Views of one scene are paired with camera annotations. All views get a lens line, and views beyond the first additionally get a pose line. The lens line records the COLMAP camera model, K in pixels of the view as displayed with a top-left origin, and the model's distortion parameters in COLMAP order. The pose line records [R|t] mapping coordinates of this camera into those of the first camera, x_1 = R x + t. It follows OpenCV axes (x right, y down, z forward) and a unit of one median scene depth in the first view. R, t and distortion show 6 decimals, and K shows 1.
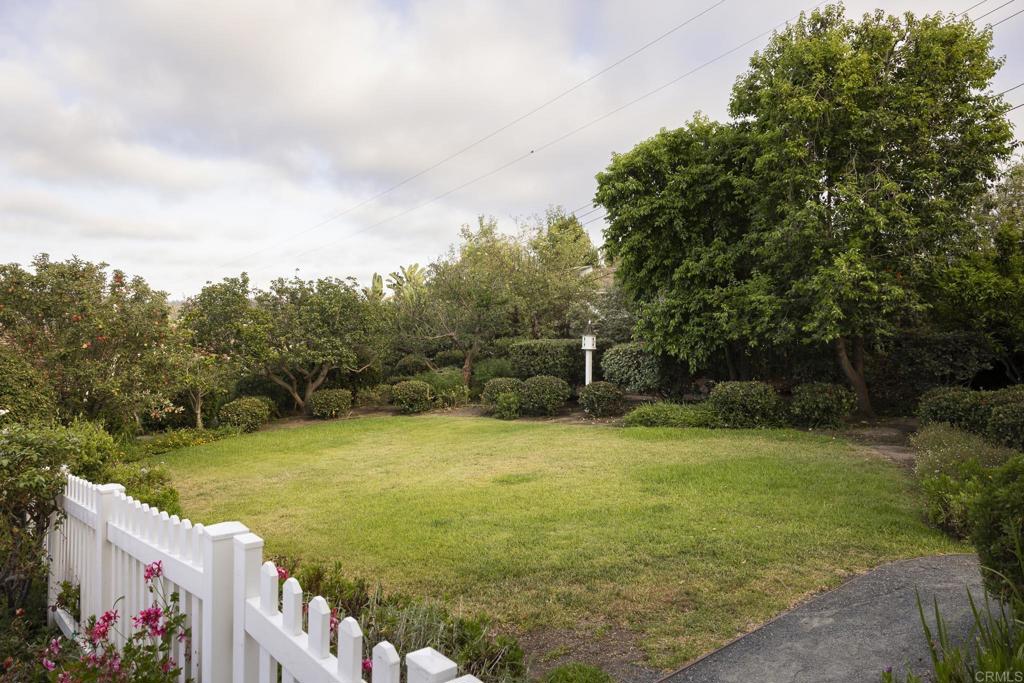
lens RADIAL K [[704.8, 0, 511.3], [0, 704.8, 342.1], [0, 0, 1]] dist [0.001662, -0.006860]
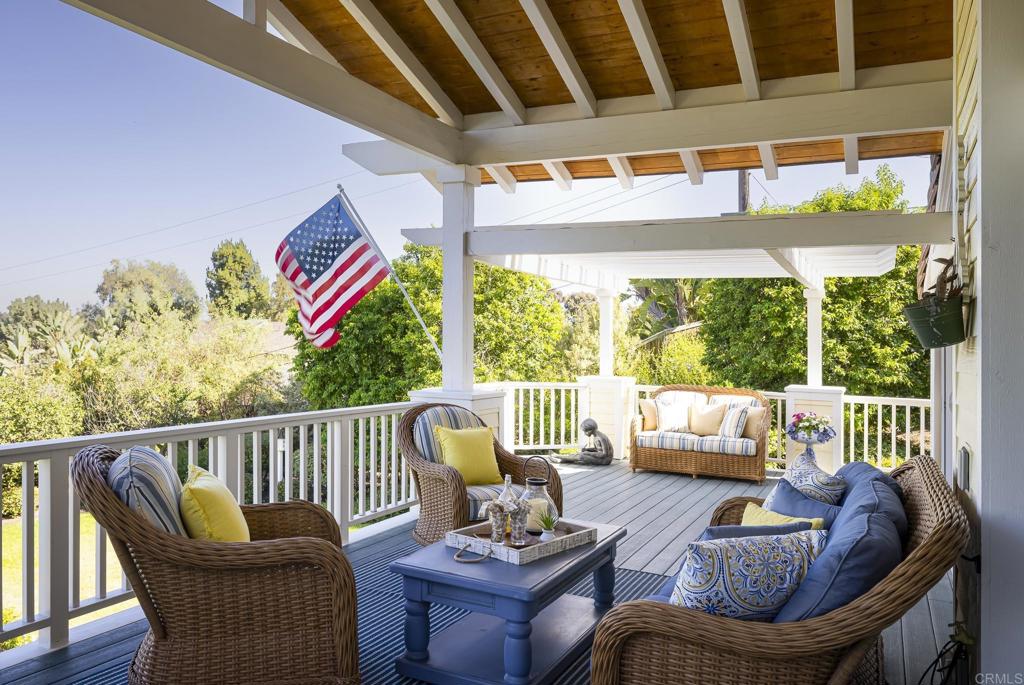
lens RADIAL K [[798.2, 0, 510.6], [0, 798.2, 350.5], [0, 0, 1]] dist [-0.002626, -0.011601]
pose [[0.909491, 0.014376, 0.415475, -0.111822], [-0.014566, 0.999890, -0.002713, -0.187880], [-0.415468, -0.003584, 0.909601, -0.466098]]
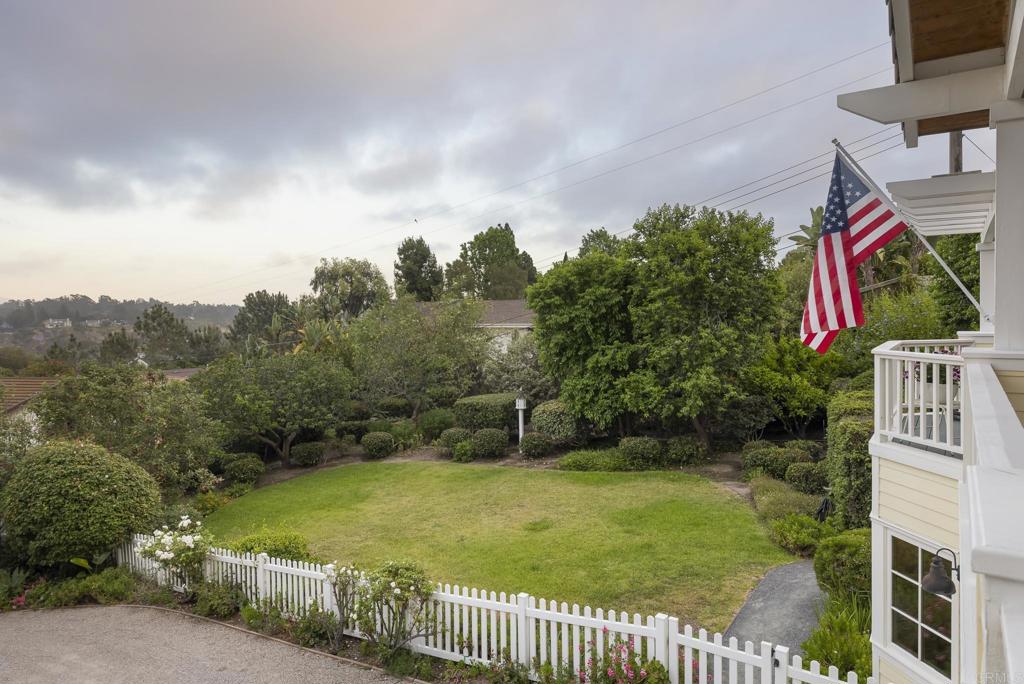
lens RADIAL K [[657.0, 0, 509.7], [0, 657.0, 344.8], [0, 0, 1]] dist [-0.011596, 0.002789]
pose [[0.962928, -0.036350, 0.267297, -0.298624], [0.028286, 0.999023, 0.033958, -0.187642], [-0.268271, -0.025138, 0.963016, -0.294187]]
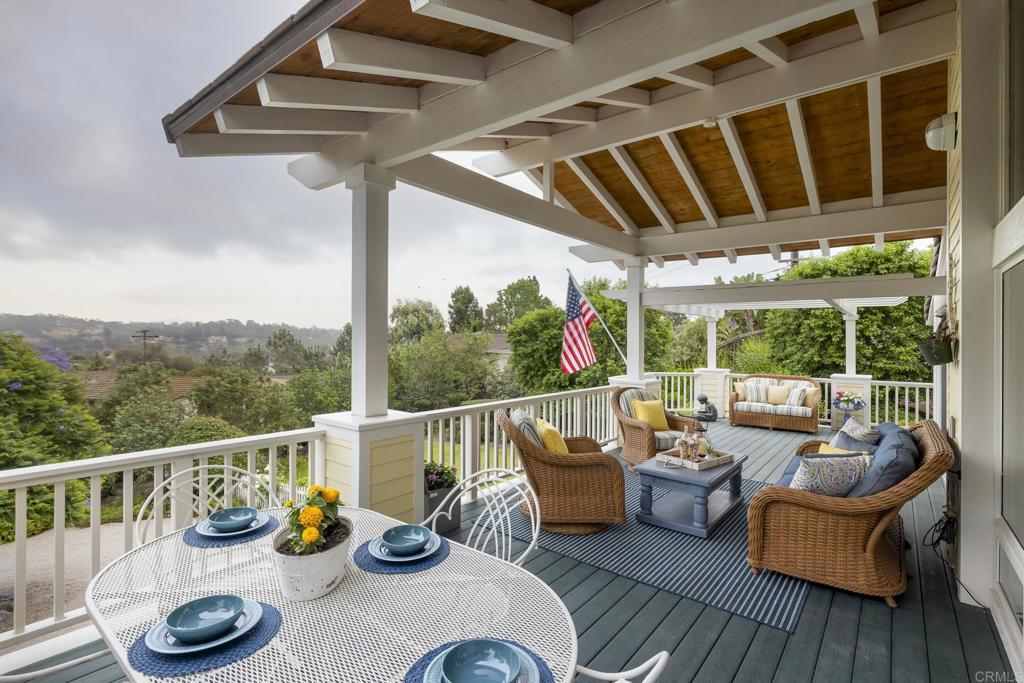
lens RADIAL K [[496.6, 0, 513.2], [0, 496.6, 357.9], [0, 0, 1]] dist [-0.013807, -0.000118]
pose [[0.979126, -0.002739, 0.203236, -0.180858], [-0.001314, 0.999803, 0.019806, -0.198341], [-0.203250, -0.019660, 0.978929, -0.520214]]
